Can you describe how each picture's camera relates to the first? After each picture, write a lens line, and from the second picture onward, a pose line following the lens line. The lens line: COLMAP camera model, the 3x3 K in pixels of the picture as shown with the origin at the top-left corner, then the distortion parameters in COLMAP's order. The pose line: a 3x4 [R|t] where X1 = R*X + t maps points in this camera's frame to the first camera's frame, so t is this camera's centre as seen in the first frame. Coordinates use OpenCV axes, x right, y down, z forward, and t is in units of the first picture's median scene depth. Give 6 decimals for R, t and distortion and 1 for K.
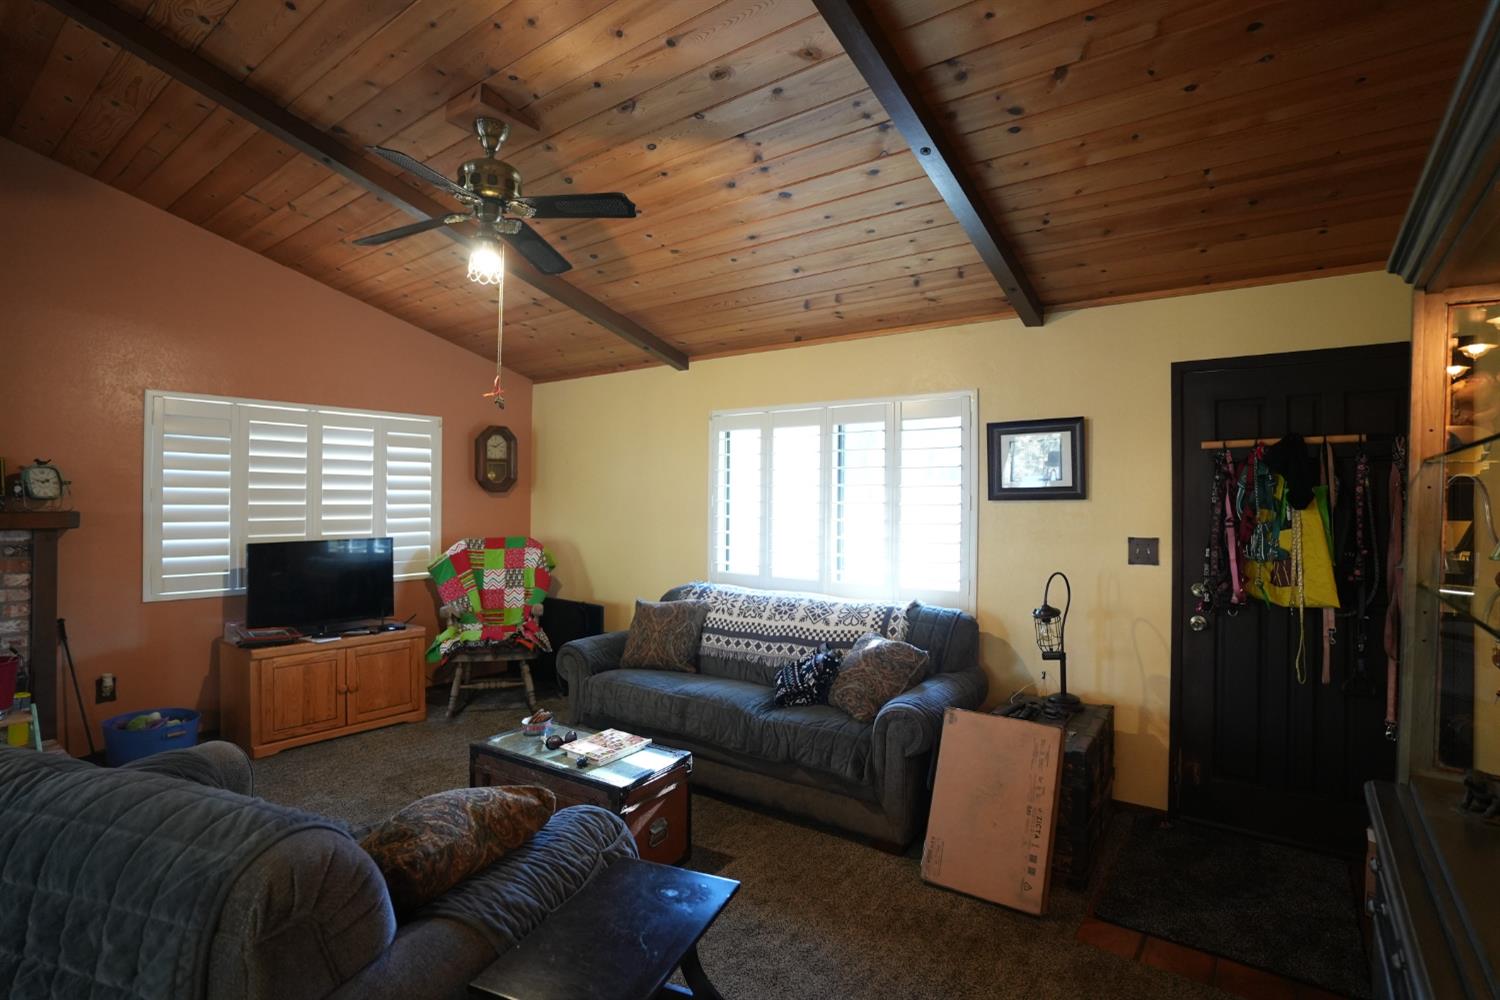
lens RADIAL K [[740.9, 0, 747.0], [0, 740.9, 494.5], [0, 0, 1]] dist [-0.079243, 0.038304]
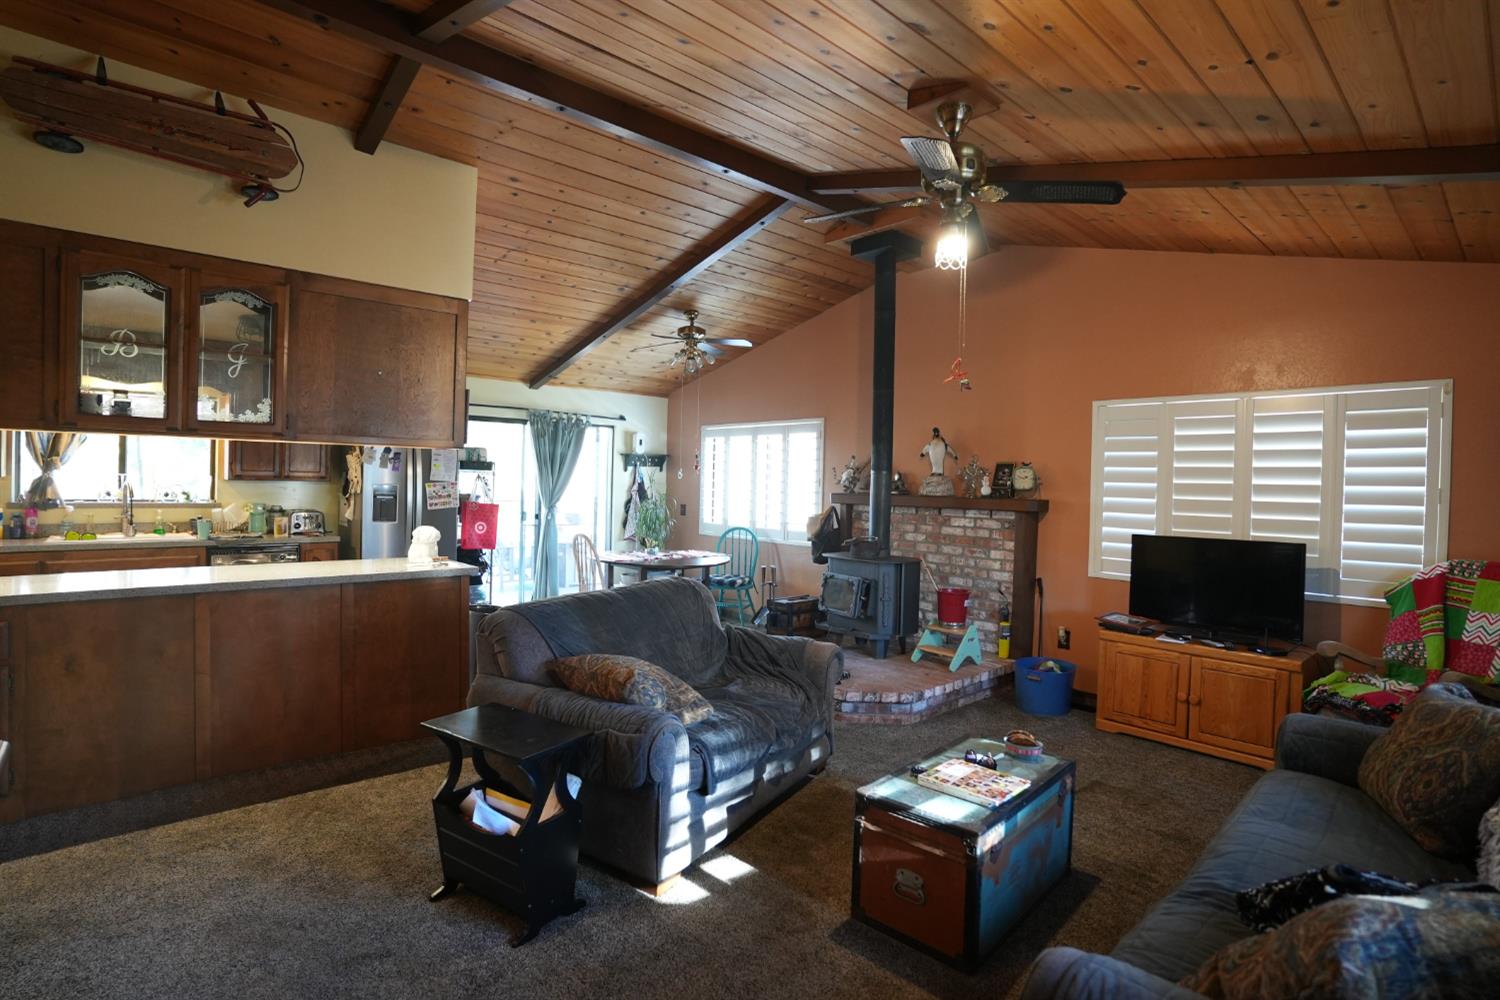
lens RADIAL K [[741.8, 0, 749.8], [0, 741.8, 495.9], [0, 0, 1]] dist [-0.084837, 0.043848]
pose [[-0.185030, 0.004851, -0.982721, 0.605403], [-0.019946, 0.999763, 0.008691, 0.017920], [0.982530, 0.021210, -0.184889, 0.825755]]
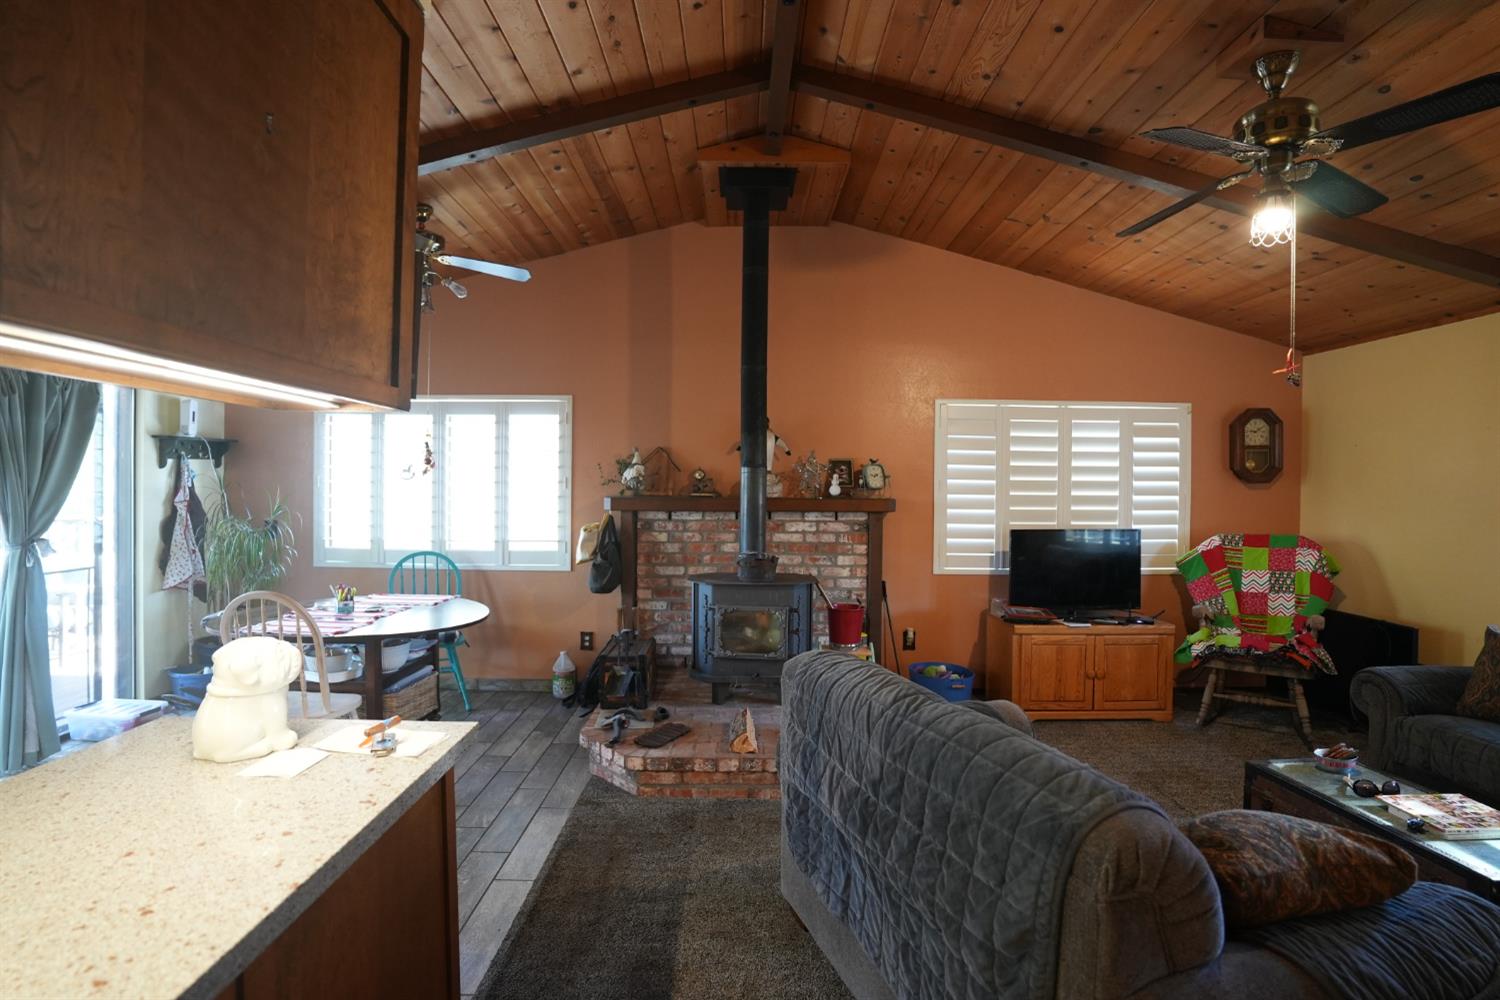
lens RADIAL K [[740.9, 0, 747.0], [0, 740.9, 494.5], [0, 0, 1]] dist [-0.079243, 0.038304]
pose [[0.609748, 0.007927, -0.792556, -0.052484], [0.000350, 0.999947, 0.010270, 0.002400], [0.792596, -0.006539, 0.609713, -0.026701]]
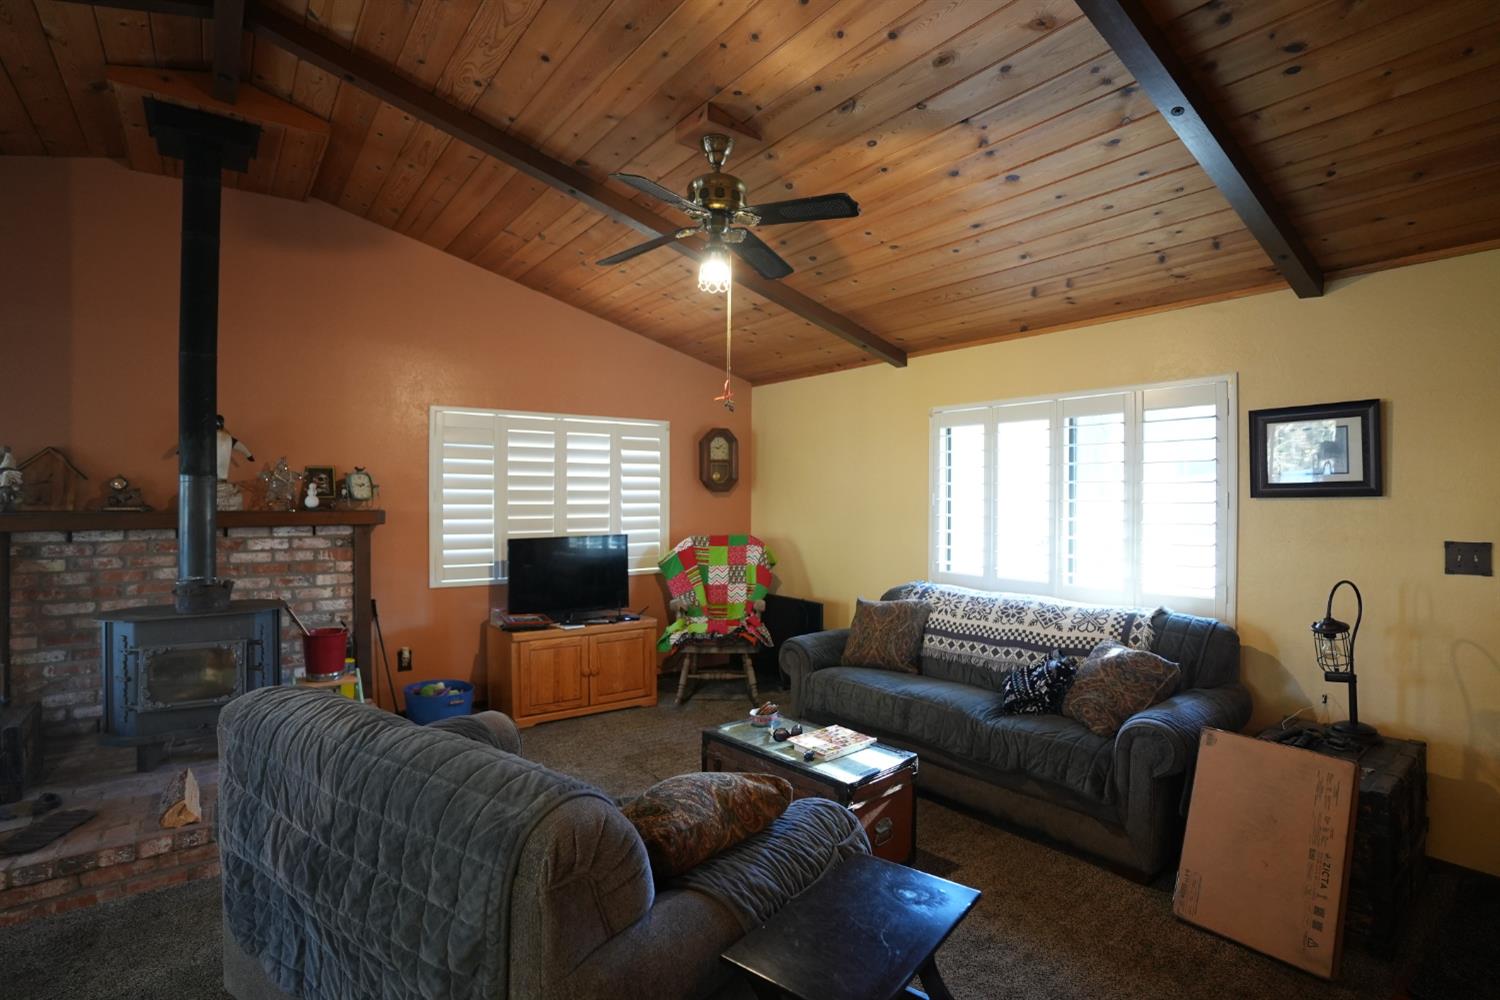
lens RADIAL K [[741.2, 0, 748.2], [0, 741.2, 497.8], [0, 0, 1]] dist [-0.083234, 0.044018]
pose [[0.961217, -0.004247, -0.275760, -0.019570], [0.005828, 0.999971, 0.004916, 0.000649], [0.275731, -0.006333, 0.961214, -0.004111]]
